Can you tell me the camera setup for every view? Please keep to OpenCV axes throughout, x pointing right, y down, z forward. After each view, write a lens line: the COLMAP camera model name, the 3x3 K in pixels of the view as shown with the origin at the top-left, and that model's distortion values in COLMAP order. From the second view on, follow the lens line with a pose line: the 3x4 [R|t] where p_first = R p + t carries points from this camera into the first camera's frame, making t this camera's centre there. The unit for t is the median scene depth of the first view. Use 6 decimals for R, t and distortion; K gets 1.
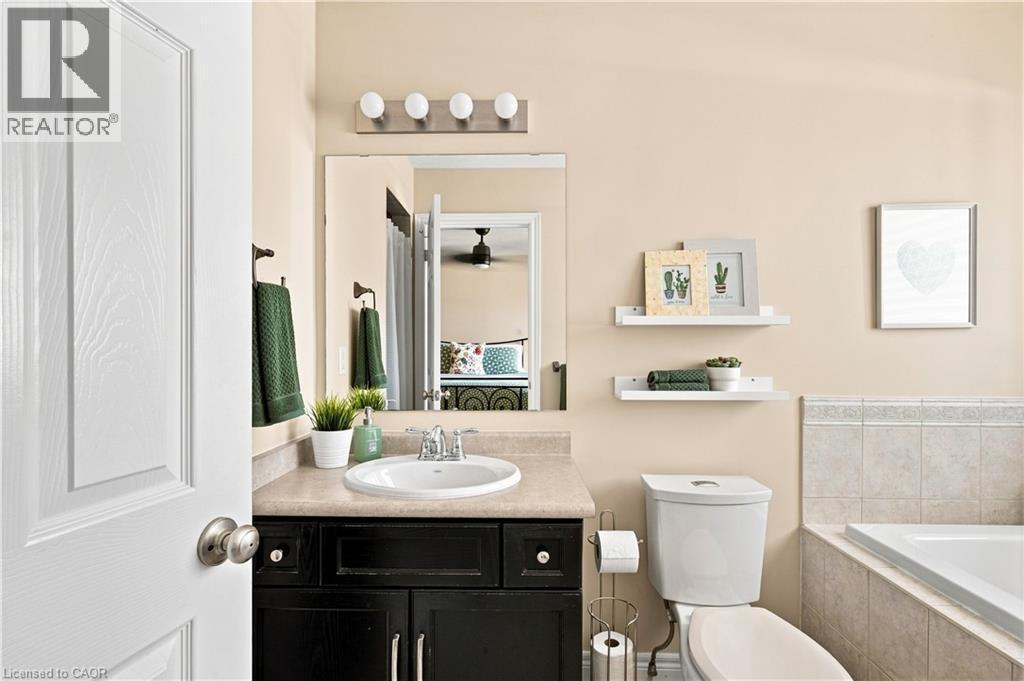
lens RADIAL K [[481.3, 0, 508.2], [0, 481.3, 345.8], [0, 0, 1]] dist [-0.003136, -0.000299]
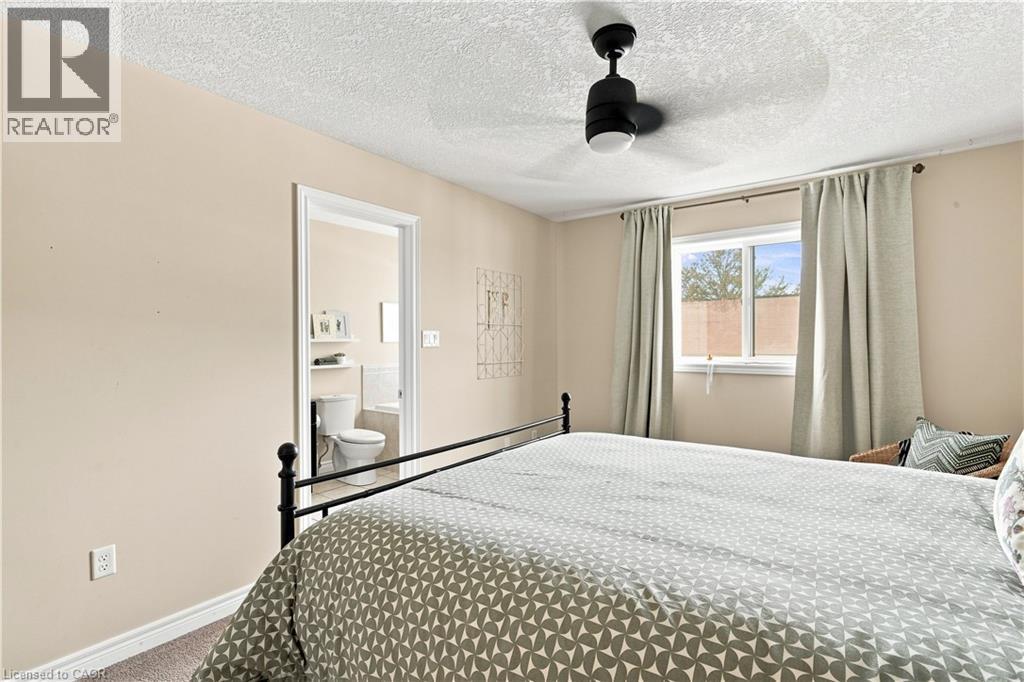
lens RADIAL K [[481.3, 0, 516.6], [0, 481.3, 339.5], [0, 0, 1]] dist [-0.003136, -0.000299]
pose [[0.565002, -0.000953, 0.825089, -1.325584], [0.006086, 0.999977, -0.003012, -0.041320], [-0.825067, 0.006723, 0.564995, -1.494598]]
